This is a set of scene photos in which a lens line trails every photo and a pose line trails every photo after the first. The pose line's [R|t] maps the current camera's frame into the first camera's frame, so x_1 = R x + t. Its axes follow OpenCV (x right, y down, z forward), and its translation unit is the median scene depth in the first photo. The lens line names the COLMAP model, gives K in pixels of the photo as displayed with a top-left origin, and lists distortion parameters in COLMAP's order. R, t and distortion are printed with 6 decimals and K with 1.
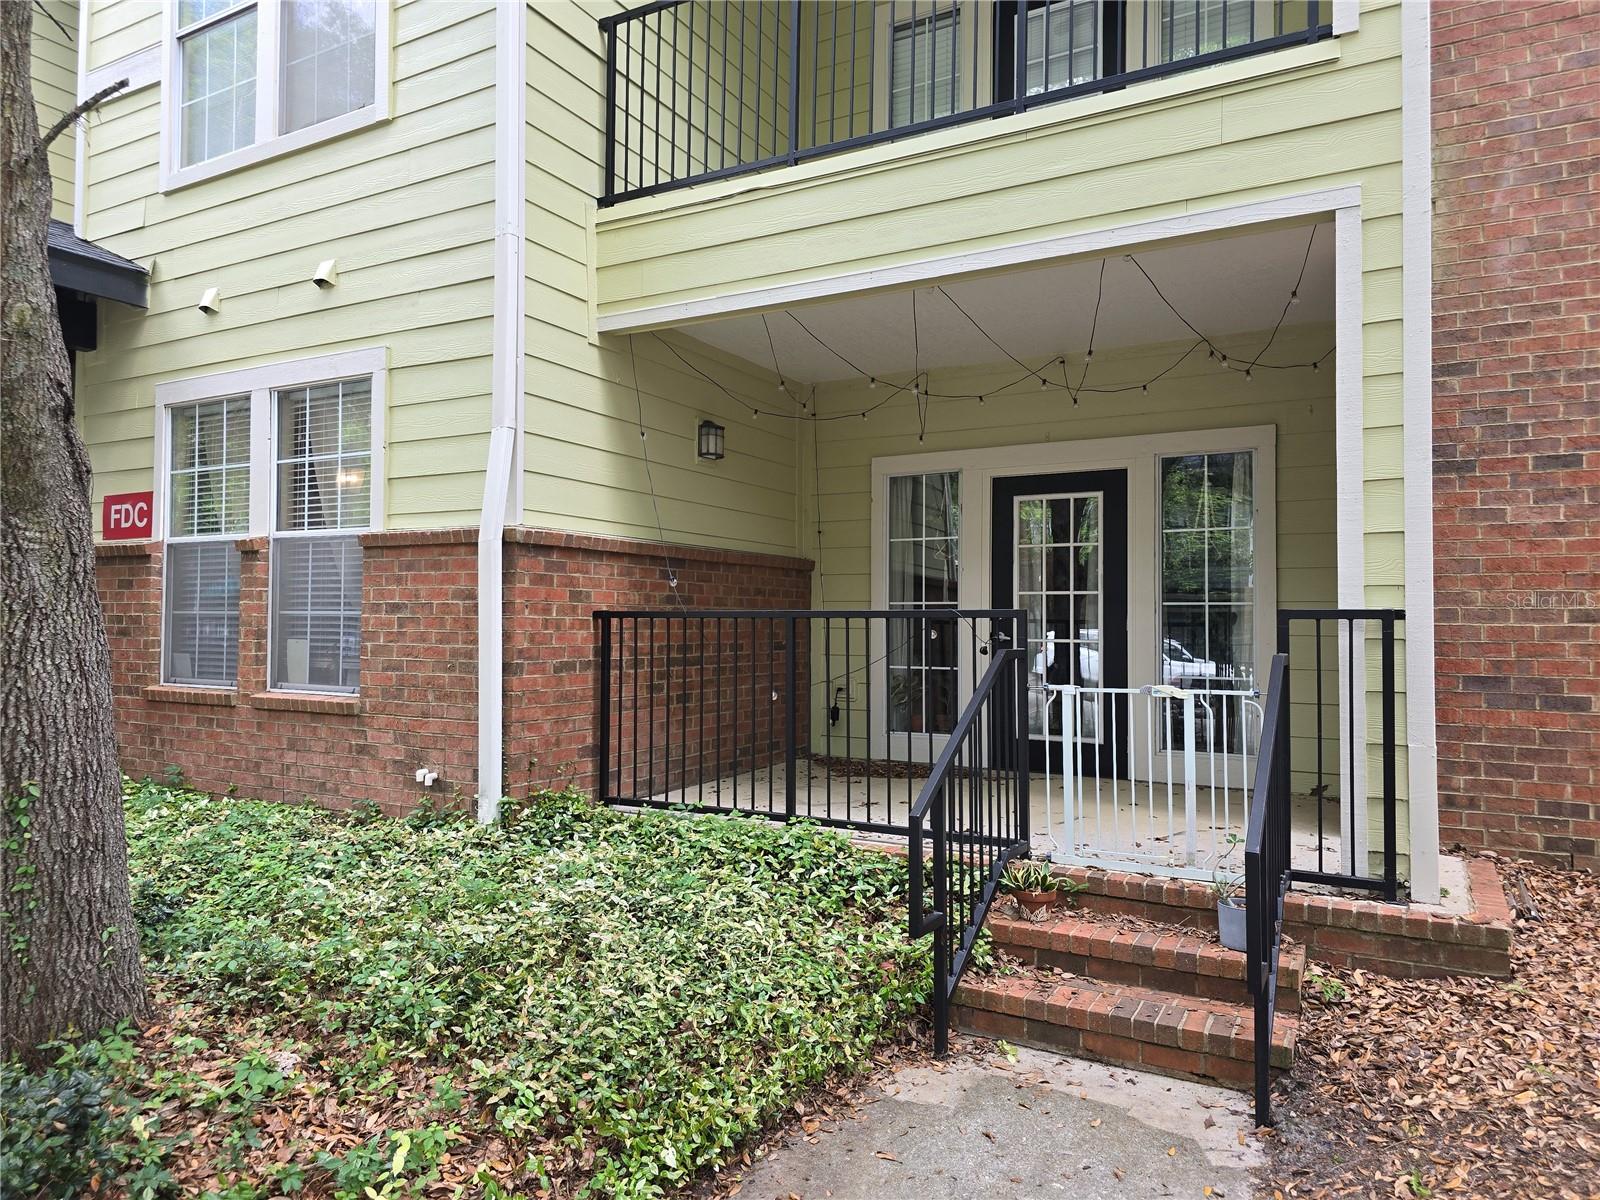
lens RADIAL K [[1087.9, 0, 804.0], [0, 1087.9, 597.0], [0, 0, 1]] dist [0.071092, -0.066661]
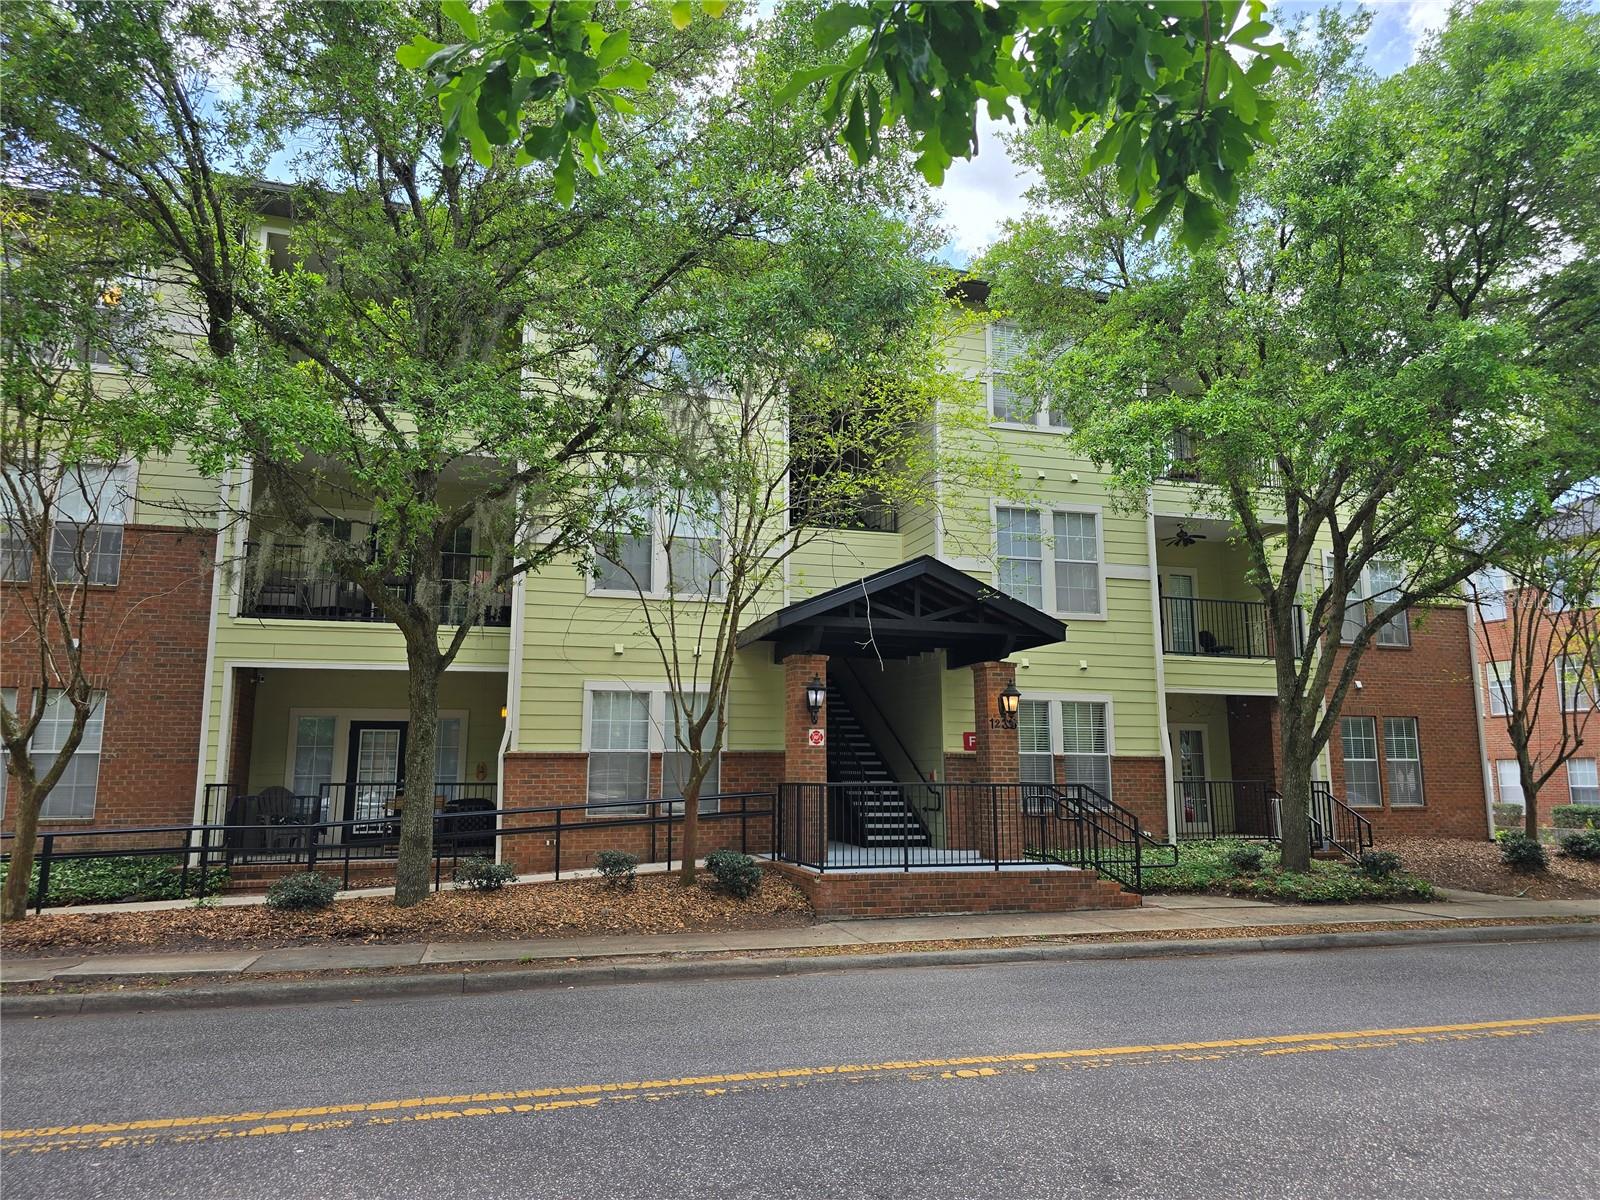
lens RADIAL K [[1087.9, 0, 804.0], [0, 1087.9, 597.0], [0, 0, 1]] dist [0.071092, -0.066661]
pose [[0.681744, 0.111435, 0.723054, -3.248114], [-0.017540, 0.990537, -0.136121, -0.065349], [-0.731381, 0.080117, 0.677247, -0.475701]]
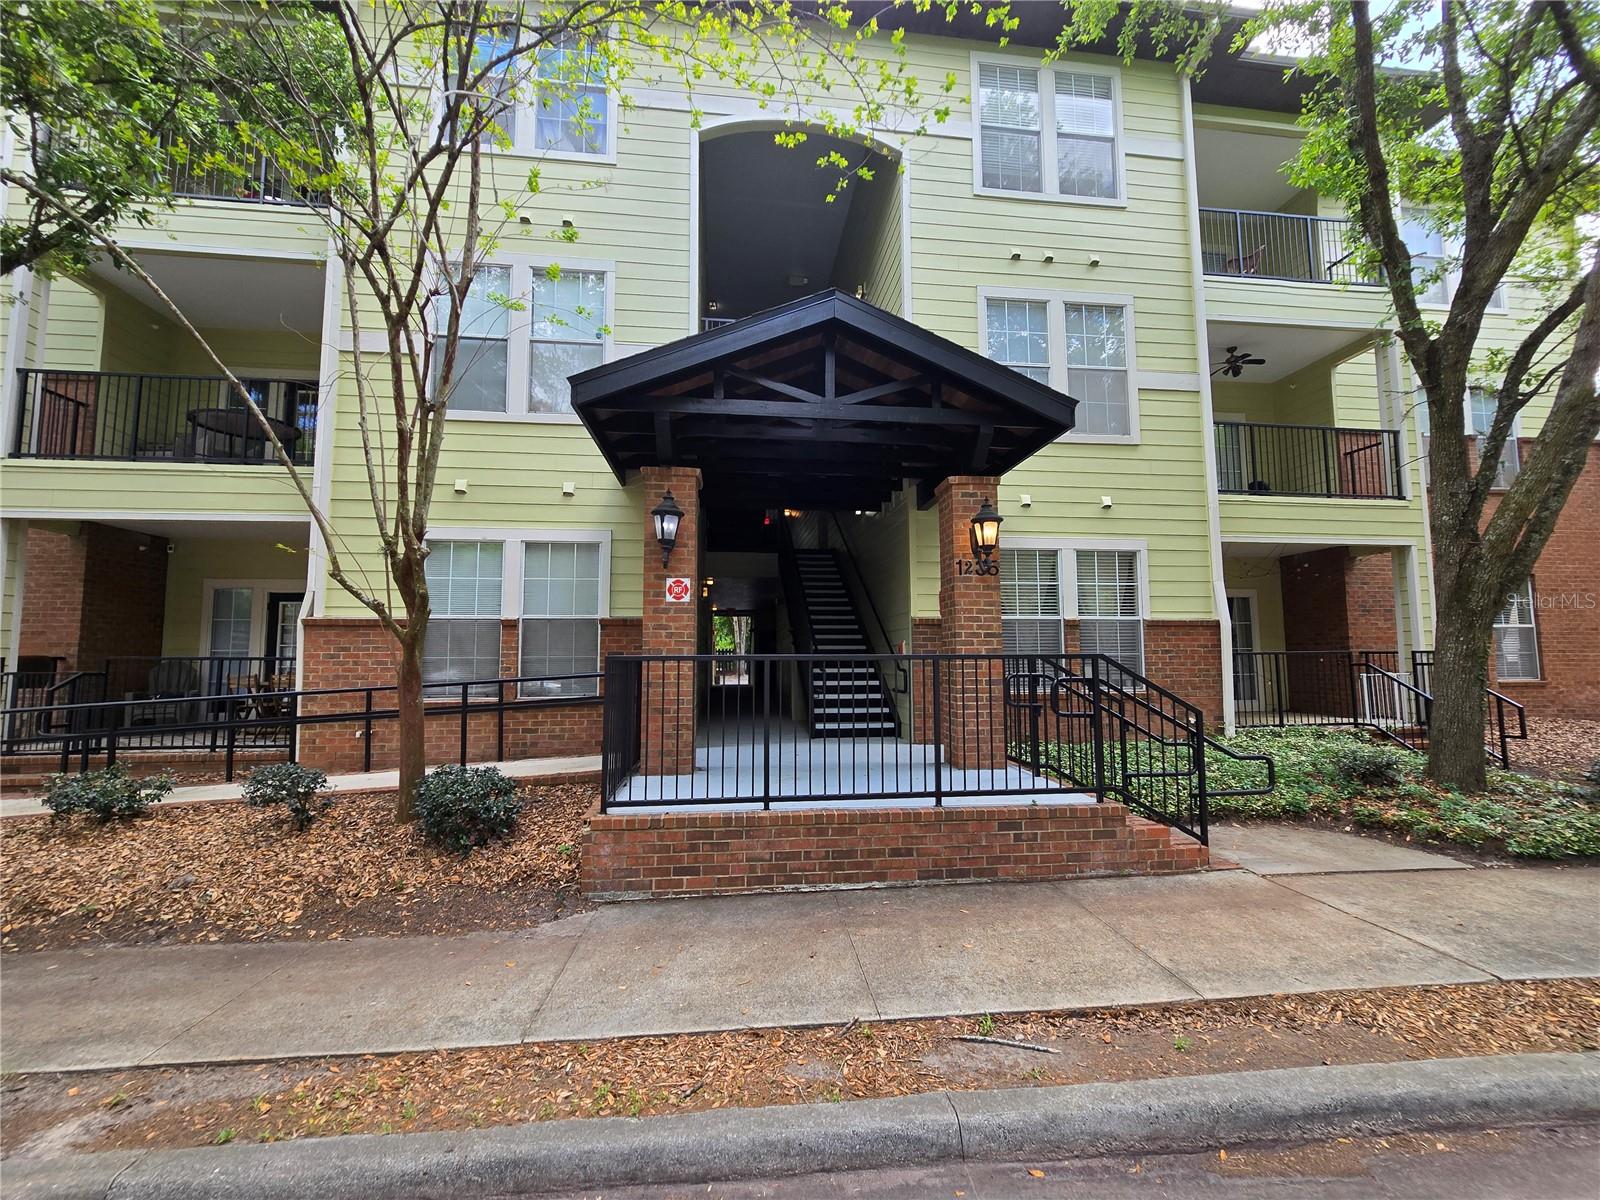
lens RADIAL K [[656.2, 0, 807.4], [0, 656.2, 606.2], [0, 0, 1]] dist [-0.001140, -0.000352]
pose [[0.804115, 0.036073, 0.593379, -1.798920], [-0.007799, 0.998711, -0.050146, -0.010970], [-0.594423, 0.035696, 0.803360, 0.312120]]
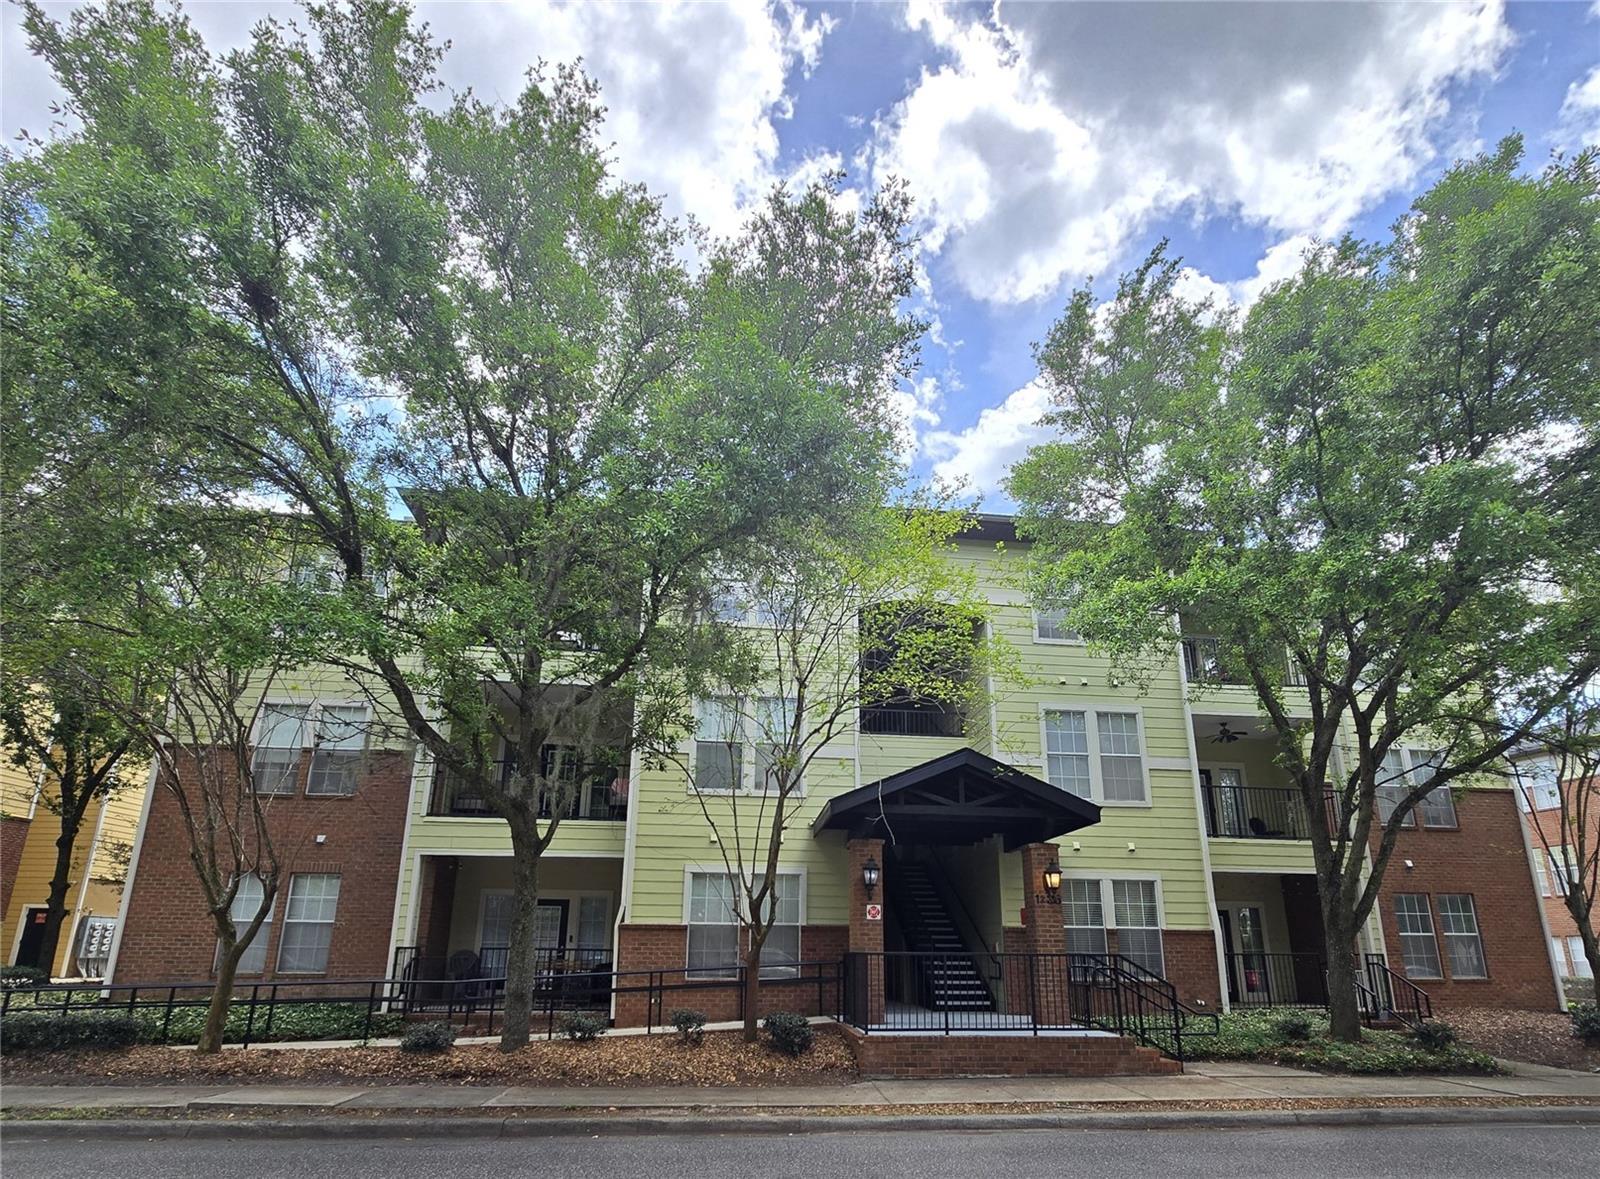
lens RADIAL K [[808.2, 0, 810.9], [0, 808.2, 737.2], [0, 0, 1]] dist [-0.002437, 0.001525]
pose [[0.807130, 0.150202, 0.570947, -2.782538], [-0.019969, 0.973487, -0.227871, -0.045669], [-0.590036, 0.172520, 0.788730, -0.421937]]
